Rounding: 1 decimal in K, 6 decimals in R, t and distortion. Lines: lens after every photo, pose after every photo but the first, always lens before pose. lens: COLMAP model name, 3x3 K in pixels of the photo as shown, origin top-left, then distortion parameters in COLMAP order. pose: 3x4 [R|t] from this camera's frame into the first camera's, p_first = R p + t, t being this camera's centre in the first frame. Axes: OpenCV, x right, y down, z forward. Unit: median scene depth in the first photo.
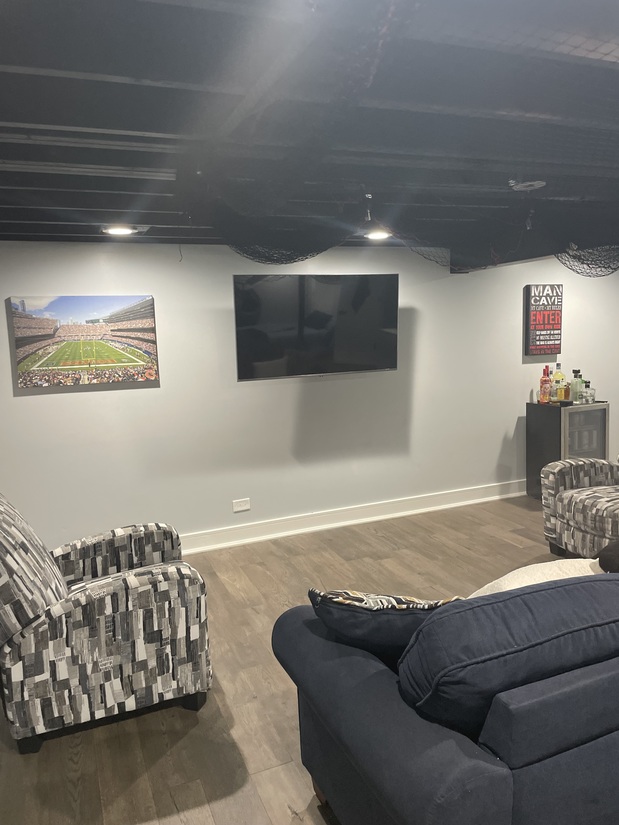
lens RADIAL K [[627.0, 0, 312.3], [0, 627.0, 397.5], [0, 0, 1]] dist [-0.000676, -0.006480]
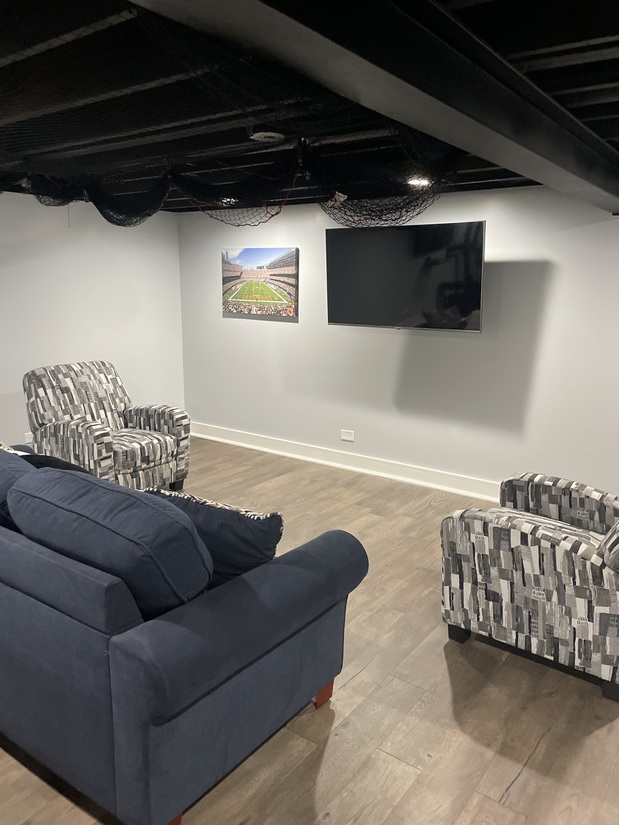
lens RADIAL K [[606.4, 0, 337.1], [0, 606.4, 413.1], [0, 0, 1]] dist [-0.002799, -0.003229]
pose [[0.539566, 0.218972, -0.812969, 0.847721], [-0.130755, 0.975665, 0.176012, -0.065516], [0.831728, 0.011330, 0.555068, 0.407053]]
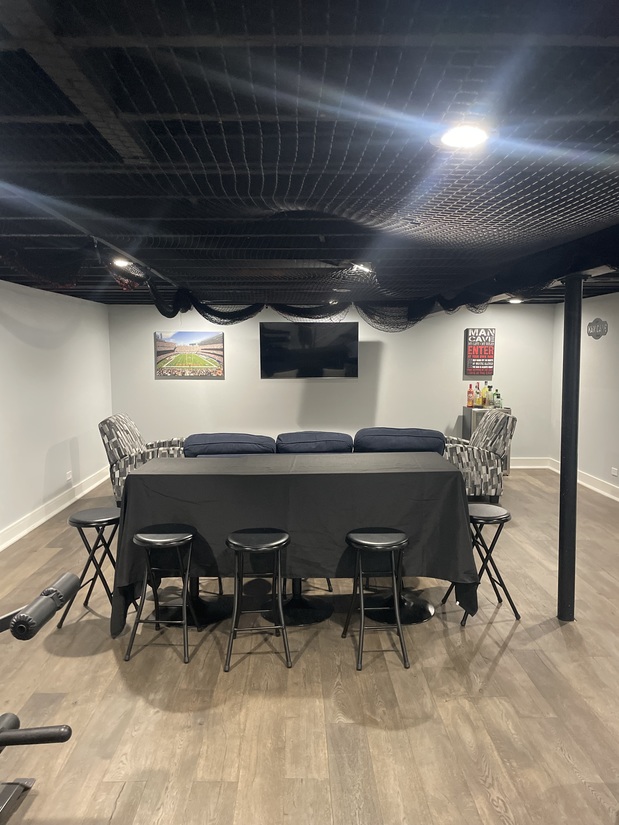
lens RADIAL K [[627.0, 0, 312.3], [0, 627.0, 397.5], [0, 0, 1]] dist [-0.000676, -0.006480]
pose [[0.931653, 0.063722, -0.357719, 0.711379], [-0.073001, 0.997254, -0.012481, 0.042953], [0.355942, 0.037742, 0.933746, -0.703530]]
